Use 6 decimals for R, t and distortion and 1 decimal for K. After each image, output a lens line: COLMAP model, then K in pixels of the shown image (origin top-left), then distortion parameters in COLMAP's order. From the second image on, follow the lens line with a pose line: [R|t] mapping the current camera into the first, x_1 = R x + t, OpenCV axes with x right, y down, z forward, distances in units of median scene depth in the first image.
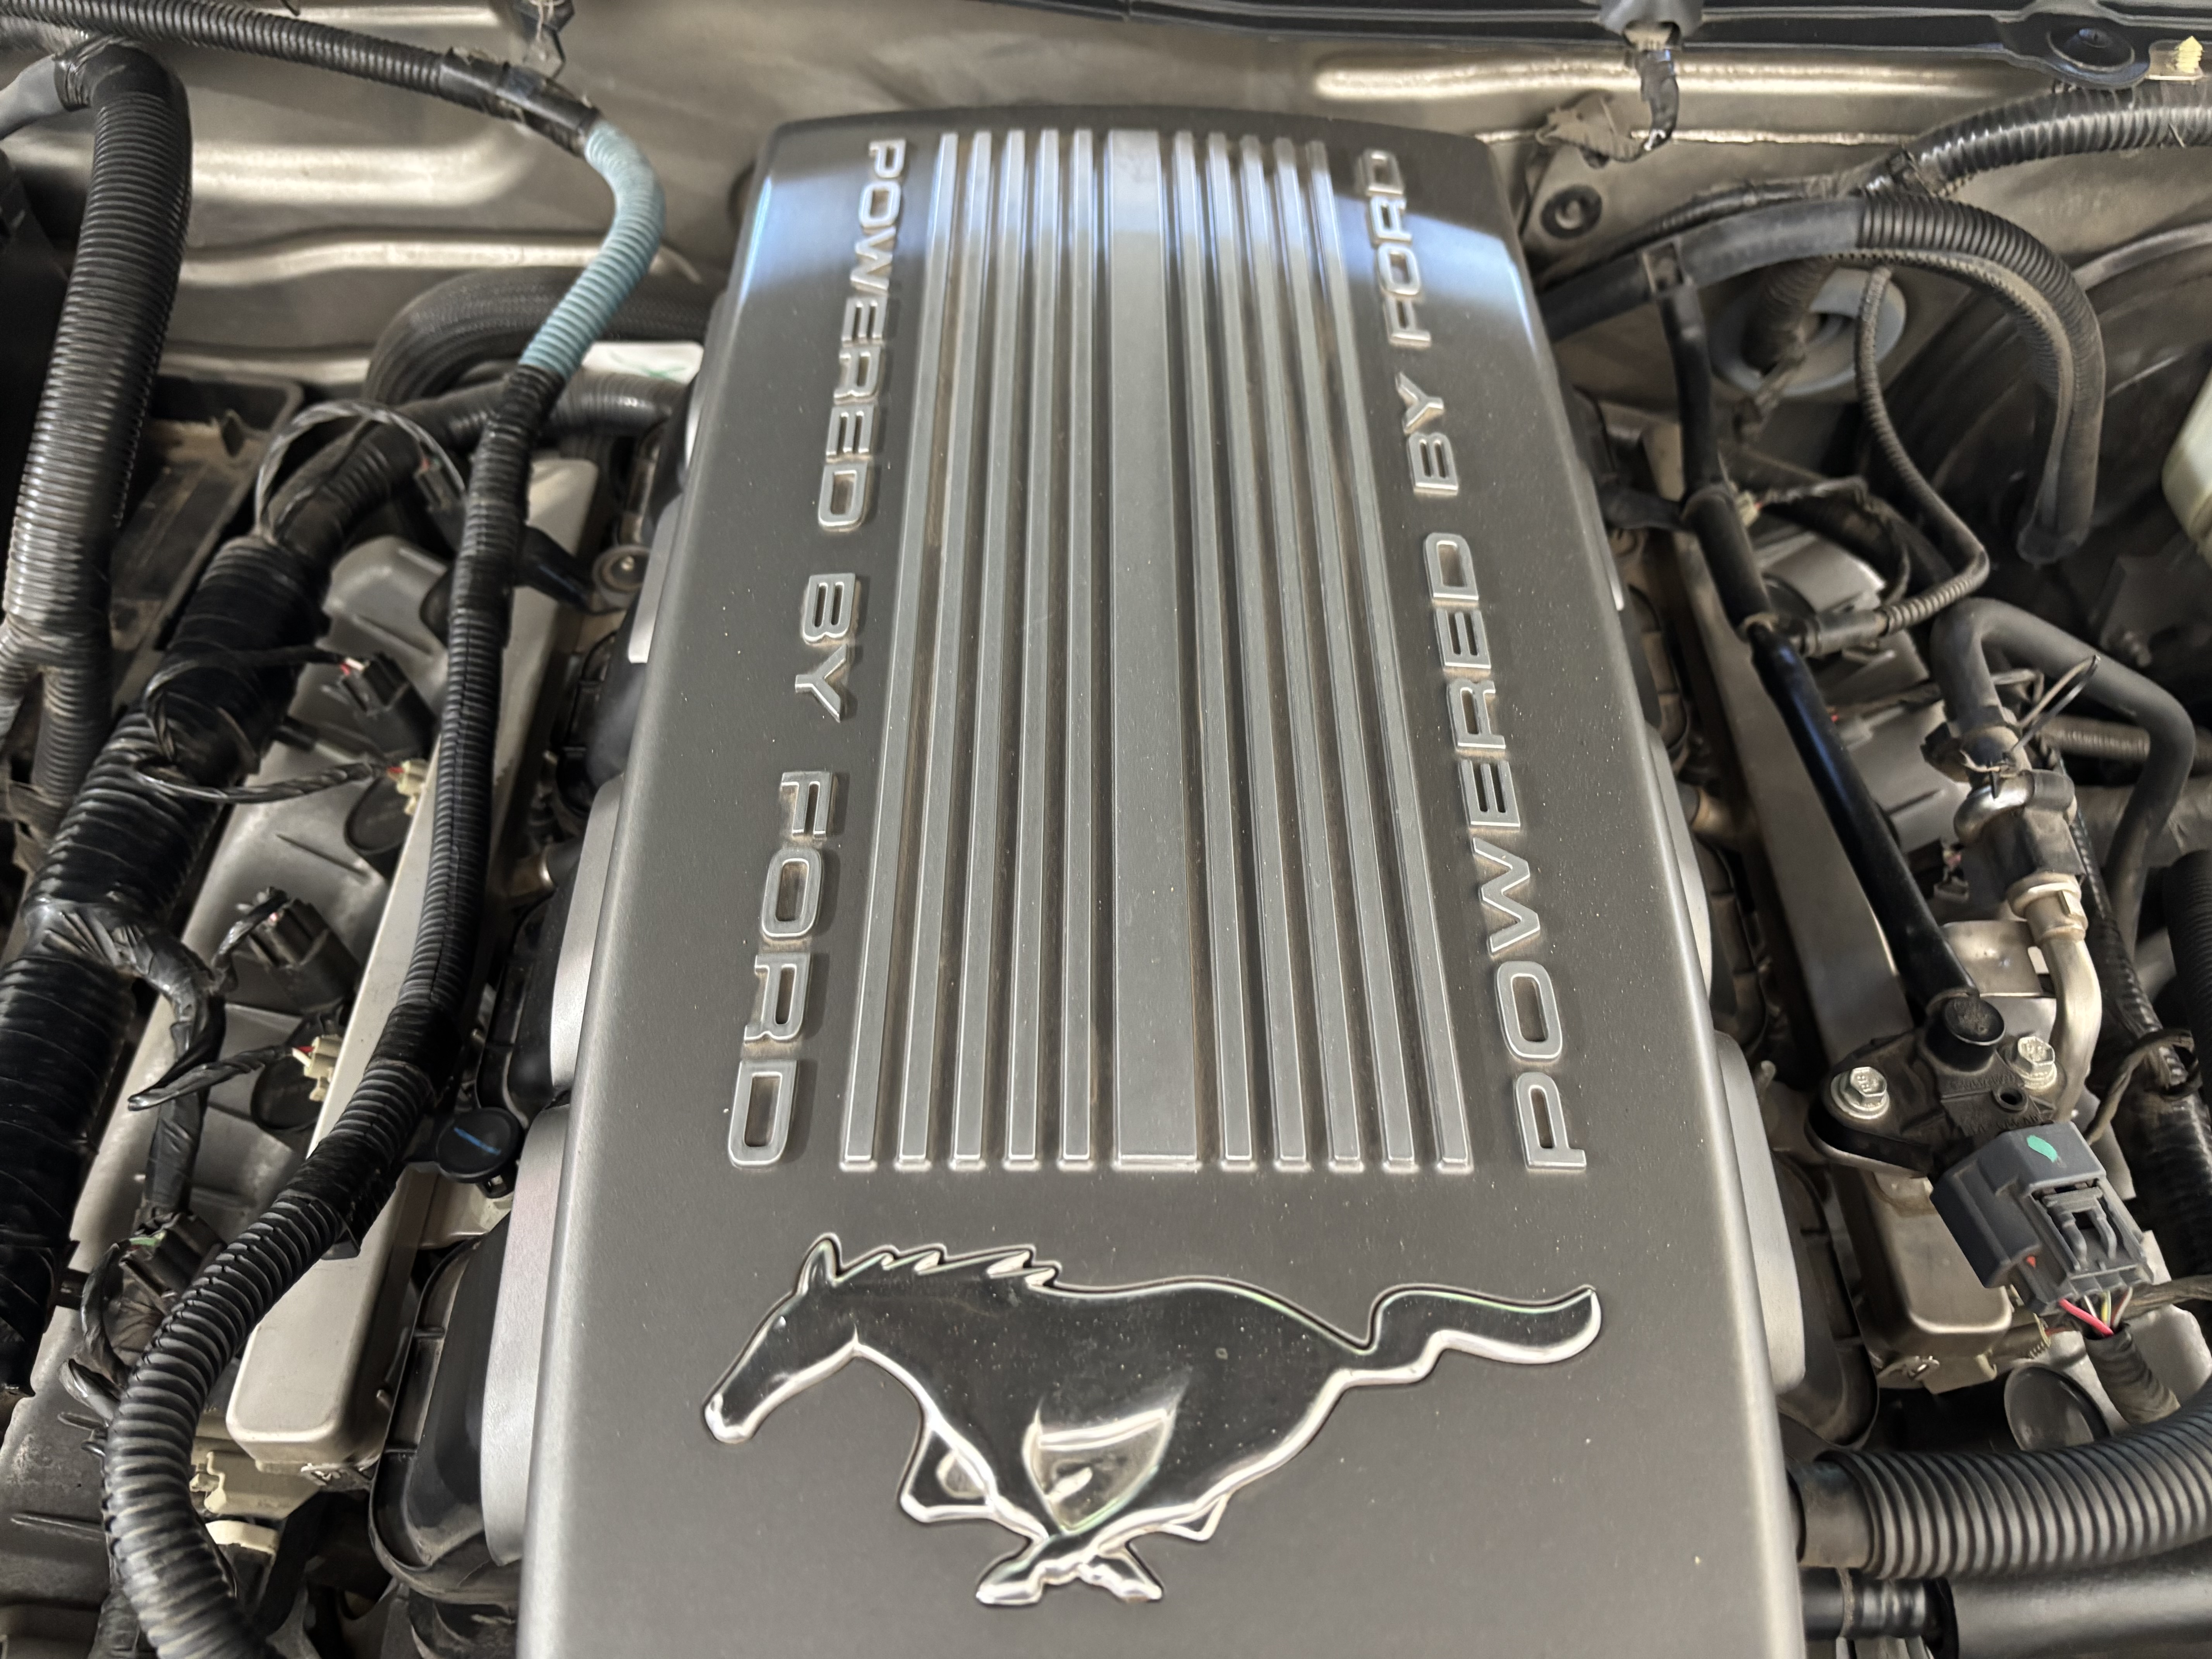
lens RADIAL K [[1721.2, 0, 1106.0], [0, 1721.2, 829.5], [0, 0, 1]] dist [0.095813, -0.130061]
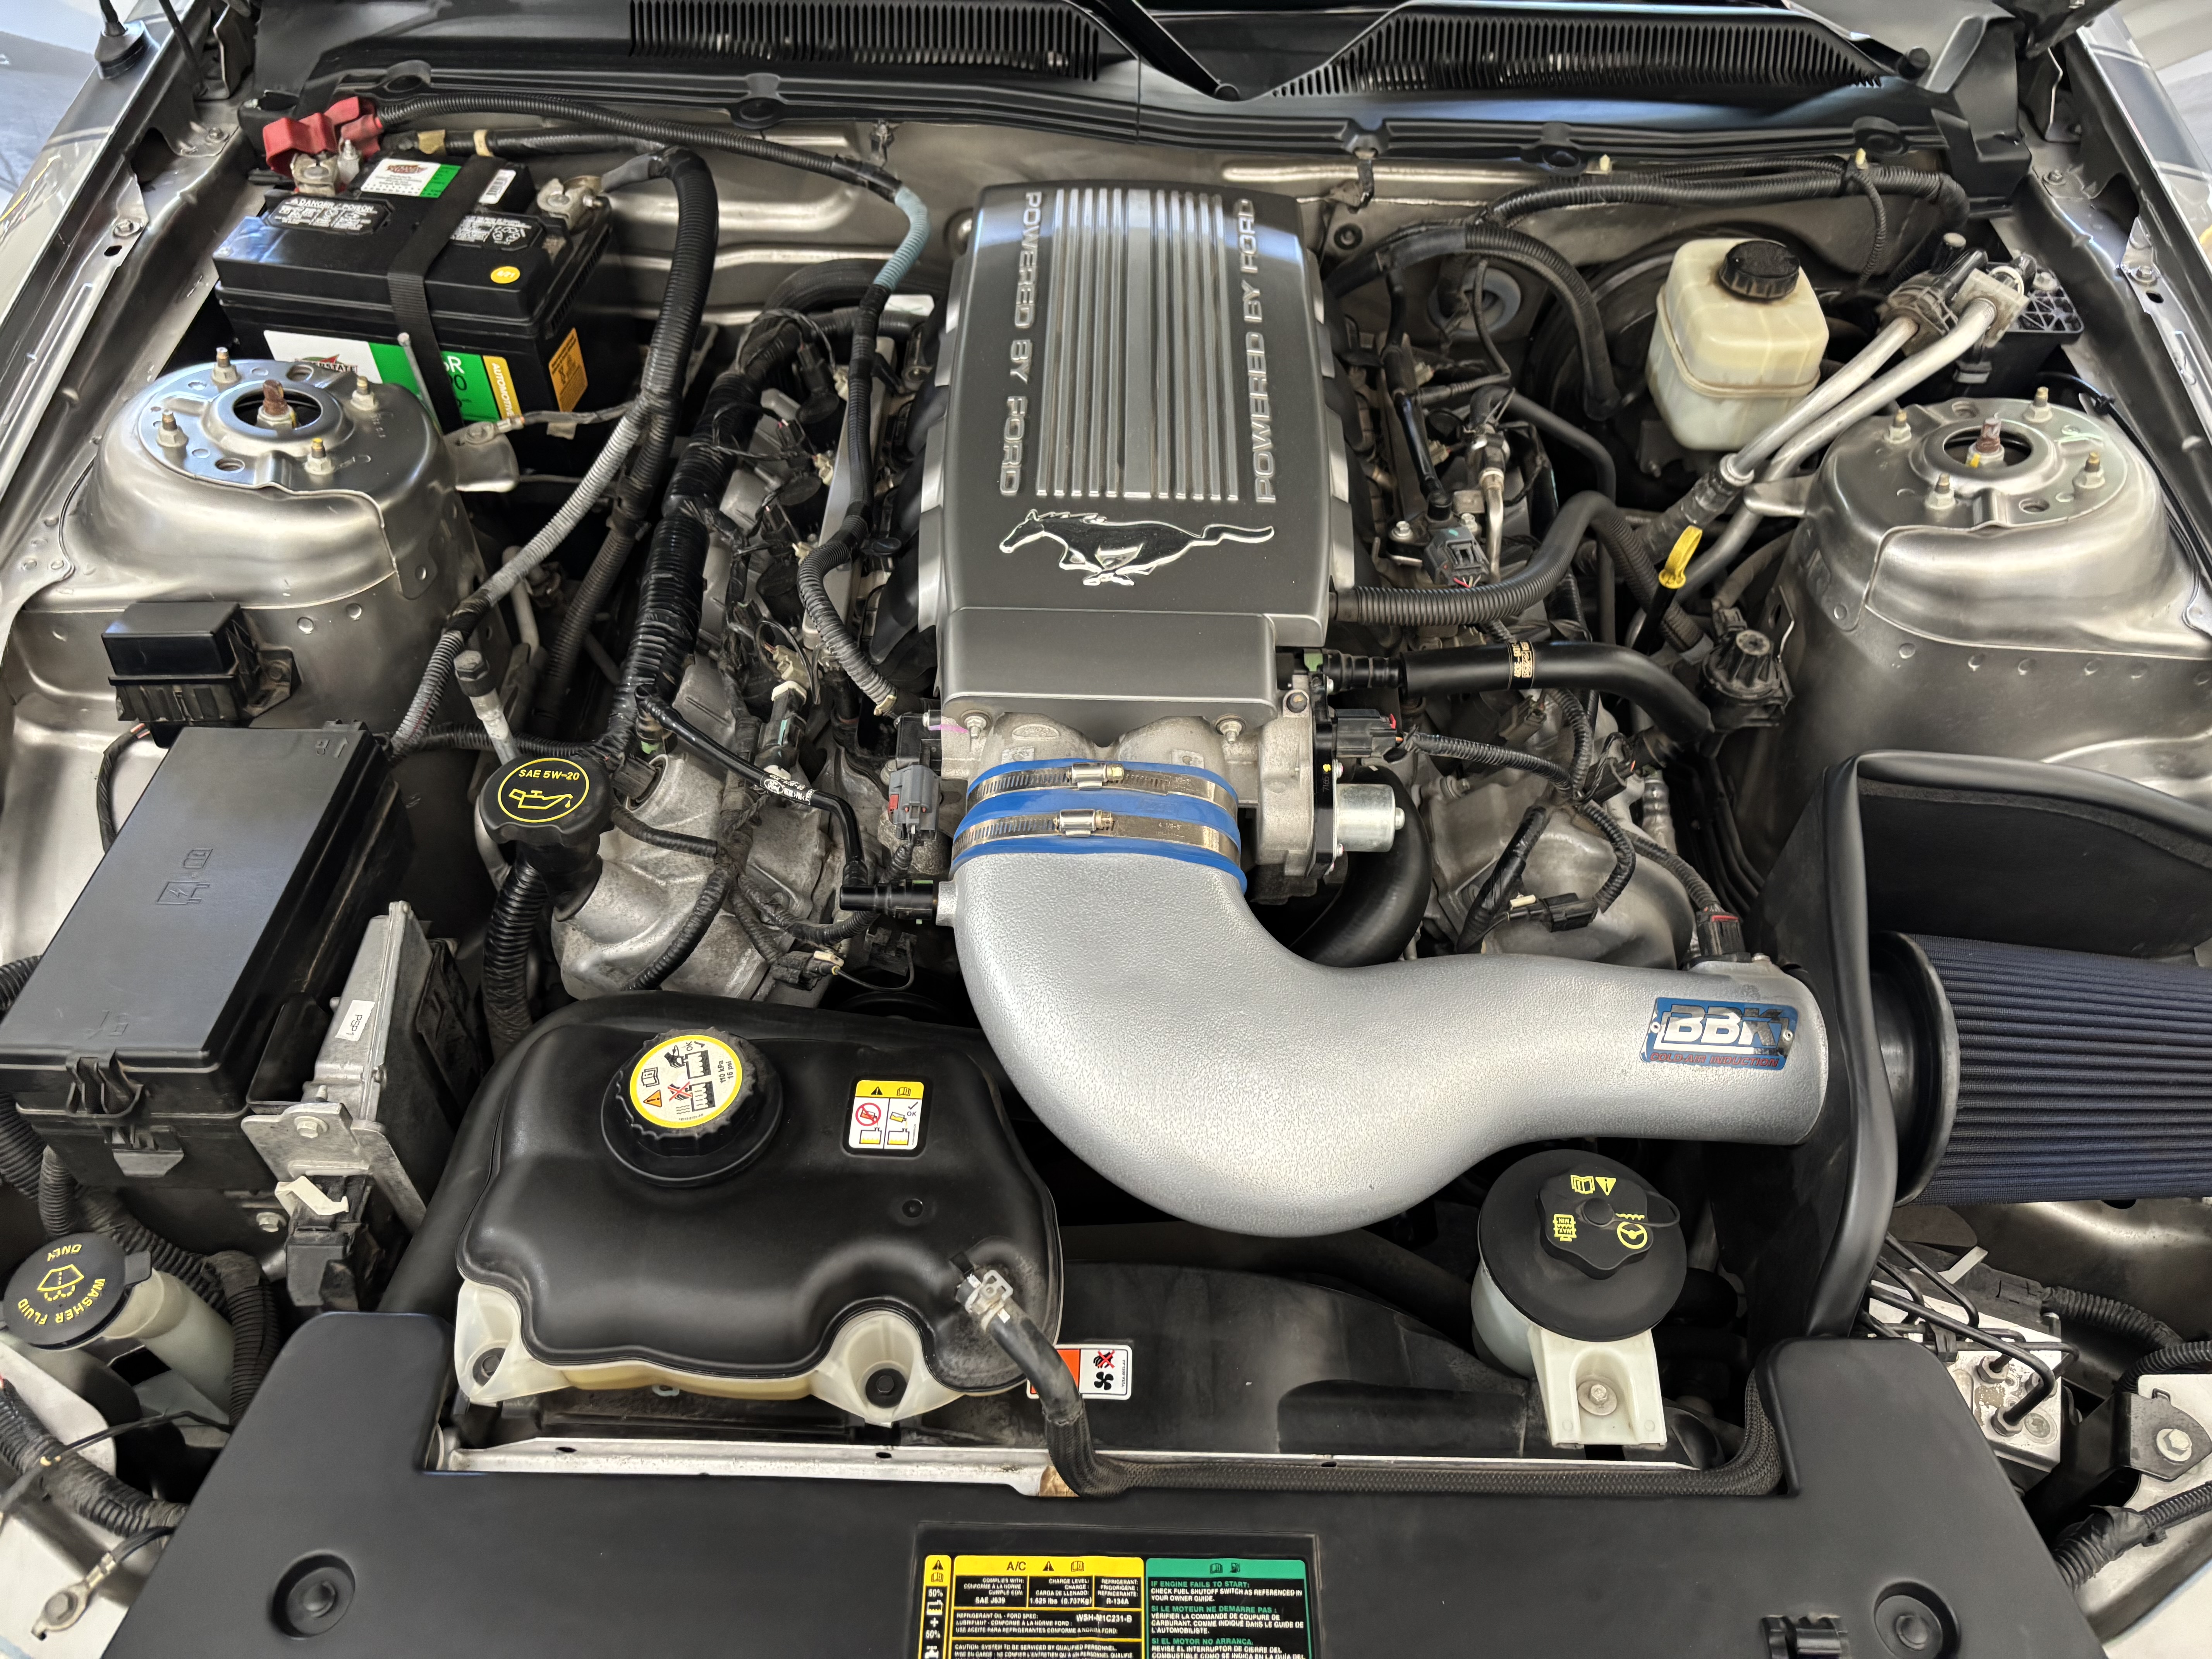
lens RADIAL K [[1662.6, 0, 1113.0], [0, 1662.6, 815.3], [0, 0, 1]] dist [0.003632, 0.028151]
pose [[0.999865, 0.014224, -0.008223, 0.011032], [-0.014684, 0.998152, -0.058966, 0.577487], [0.007369, 0.059079, 0.998226, -1.197100]]
